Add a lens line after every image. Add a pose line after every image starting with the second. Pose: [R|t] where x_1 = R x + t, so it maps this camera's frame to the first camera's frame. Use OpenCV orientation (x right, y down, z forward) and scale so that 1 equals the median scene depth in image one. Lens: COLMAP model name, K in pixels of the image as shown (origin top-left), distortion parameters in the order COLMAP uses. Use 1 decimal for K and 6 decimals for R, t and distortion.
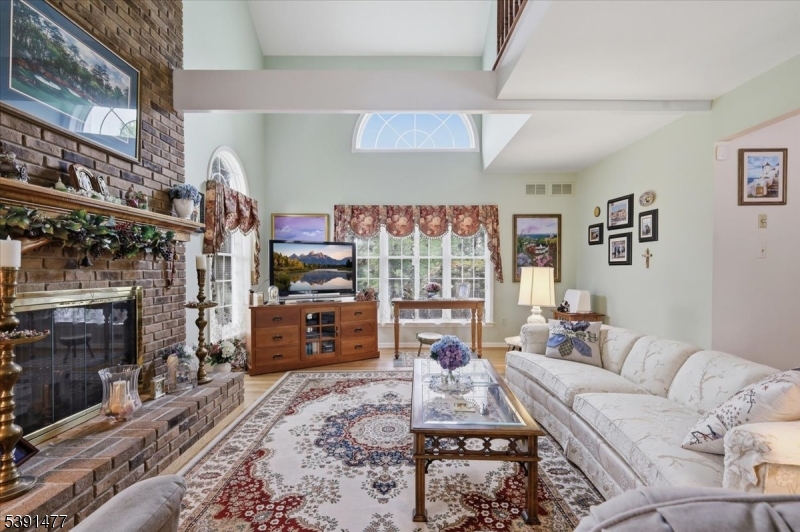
lens RADIAL K [[356.5, 0, 397.4], [0, 356.5, 274.6], [0, 0, 1]] dist [0.003170, -0.000936]
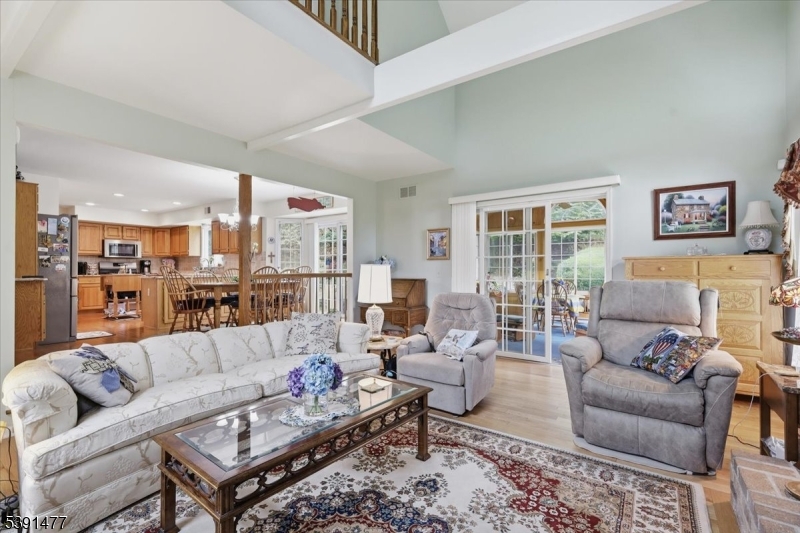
lens RADIAL K [[356.5, 0, 399.9], [0, 356.5, 269.9], [0, 0, 1]] dist [0.003170, -0.000936]
pose [[-0.817301, 0.003409, 0.576200, -0.411990], [0.009623, 0.999924, 0.007733, -0.017881], [-0.576130, 0.011865, -0.817272, 1.384852]]
